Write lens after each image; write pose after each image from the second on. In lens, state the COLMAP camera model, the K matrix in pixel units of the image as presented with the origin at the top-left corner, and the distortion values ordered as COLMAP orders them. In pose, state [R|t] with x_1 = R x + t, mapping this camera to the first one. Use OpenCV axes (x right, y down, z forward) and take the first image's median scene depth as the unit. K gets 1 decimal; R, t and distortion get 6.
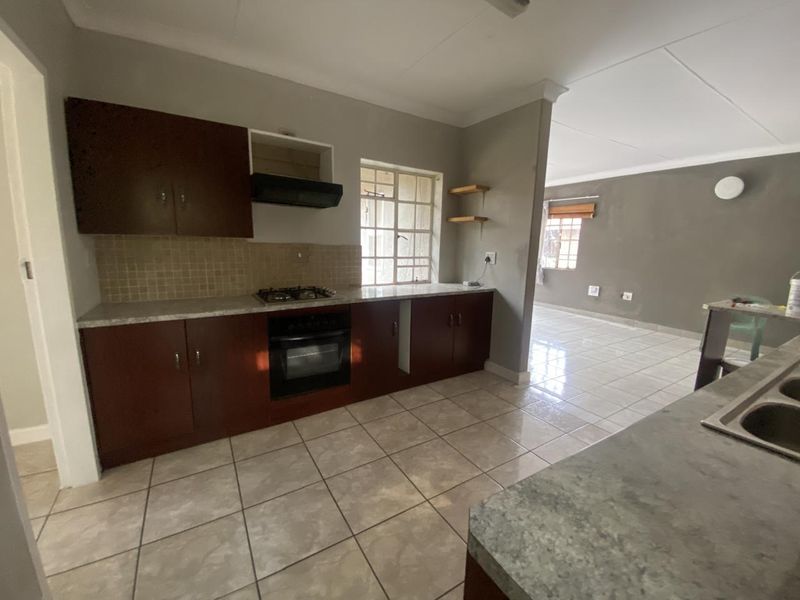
lens RADIAL K [[324.1, 0, 400.0], [0, 324.1, 300.0], [0, 0, 1]] dist [-0.000337, -0.000208]
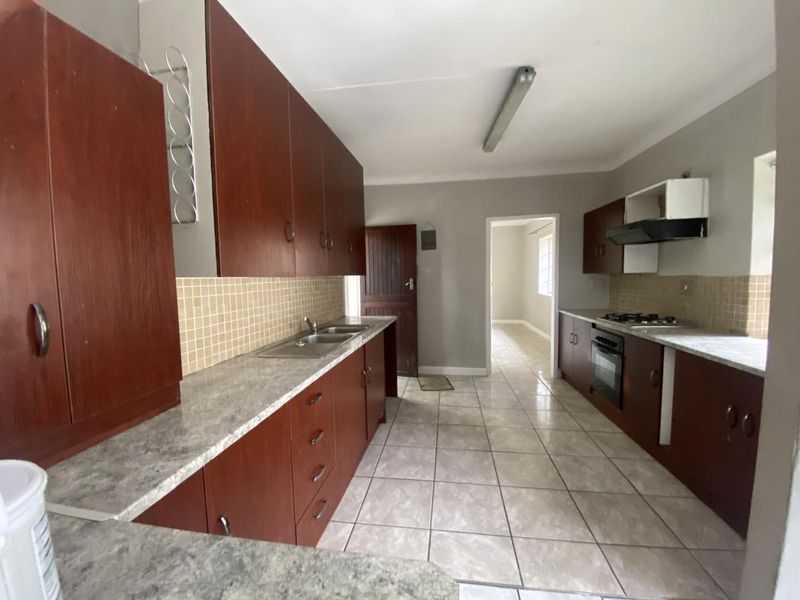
lens RADIAL K [[324.1, 0, 400.0], [0, 324.1, 300.0], [0, 0, 1]] dist [-0.000337, -0.000208]
pose [[-0.649565, 0.040290, -0.759237, 0.996322], [-0.127231, 0.978753, 0.160792, -0.149375], [0.749585, 0.201043, -0.630638, 0.977730]]
